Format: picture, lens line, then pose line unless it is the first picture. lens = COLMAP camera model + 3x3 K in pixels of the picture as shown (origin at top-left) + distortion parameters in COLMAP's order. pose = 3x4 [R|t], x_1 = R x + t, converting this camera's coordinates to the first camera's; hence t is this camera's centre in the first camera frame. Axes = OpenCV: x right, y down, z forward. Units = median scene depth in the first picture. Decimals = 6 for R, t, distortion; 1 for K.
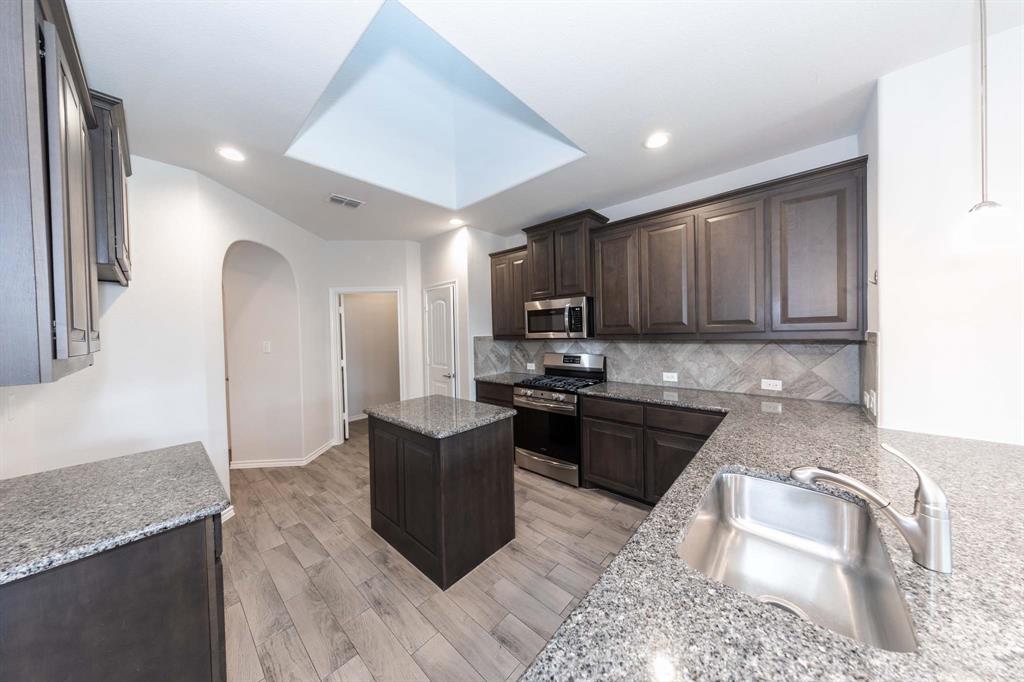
lens RADIAL K [[319.5, 0, 511.5], [0, 319.5, 339.2], [0, 0, 1]] dist [0.002378, -0.000101]
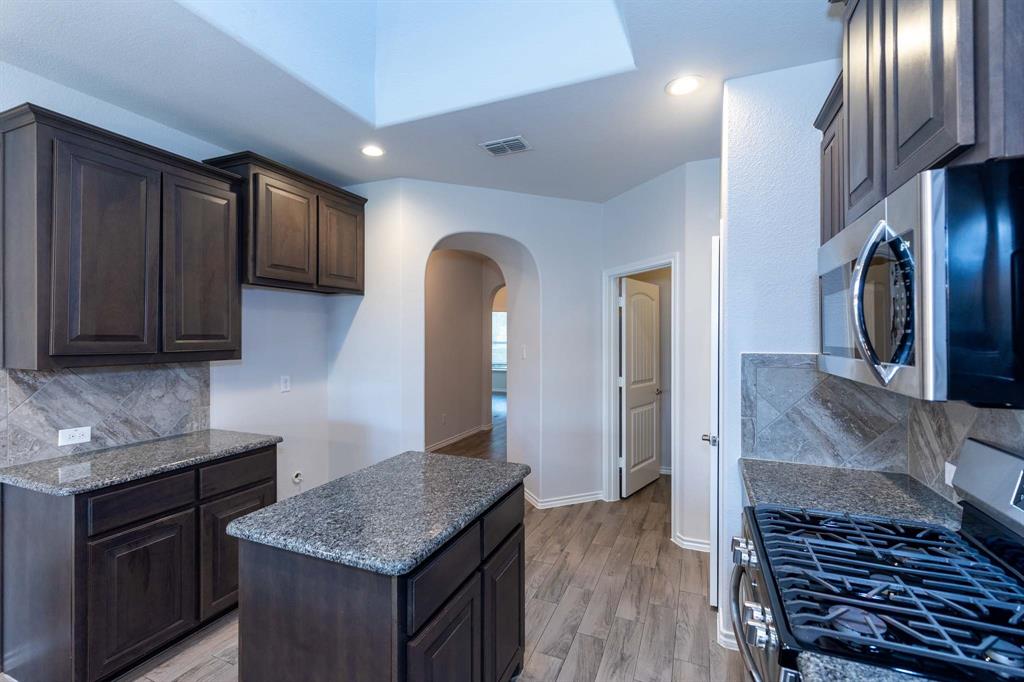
lens RADIAL K [[448.2, 0, 509.2], [0, 448.2, 338.6], [0, 0, 1]] dist [0.005259, 0.000238]
pose [[0.315697, 0.027425, -0.948464, 0.316915], [-0.026900, 0.999439, 0.019946, -0.030693], [0.948479, 0.019217, 0.316257, 0.559790]]
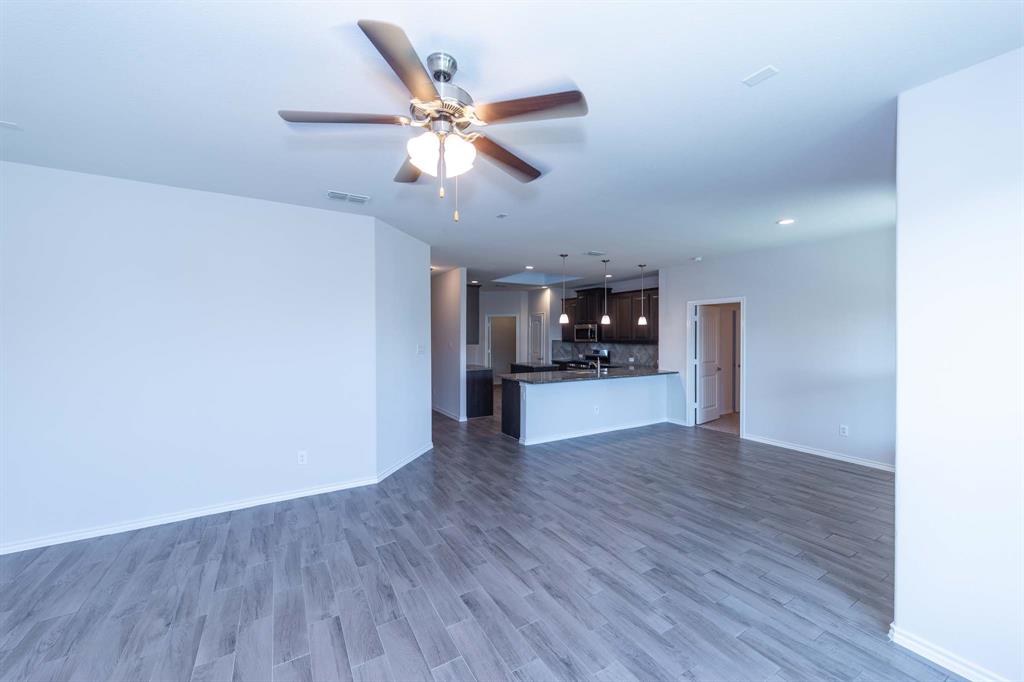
lens RADIAL K [[395.1, 0, 511.2], [0, 395.1, 334.9], [0, 0, 1]] dist [0.001185, -0.000307]
pose [[0.953661, 0.021726, -0.300097, 0.409403], [-0.026994, 0.999546, -0.013420, 0.000321], [0.299669, 0.020899, 0.953814, -1.573932]]
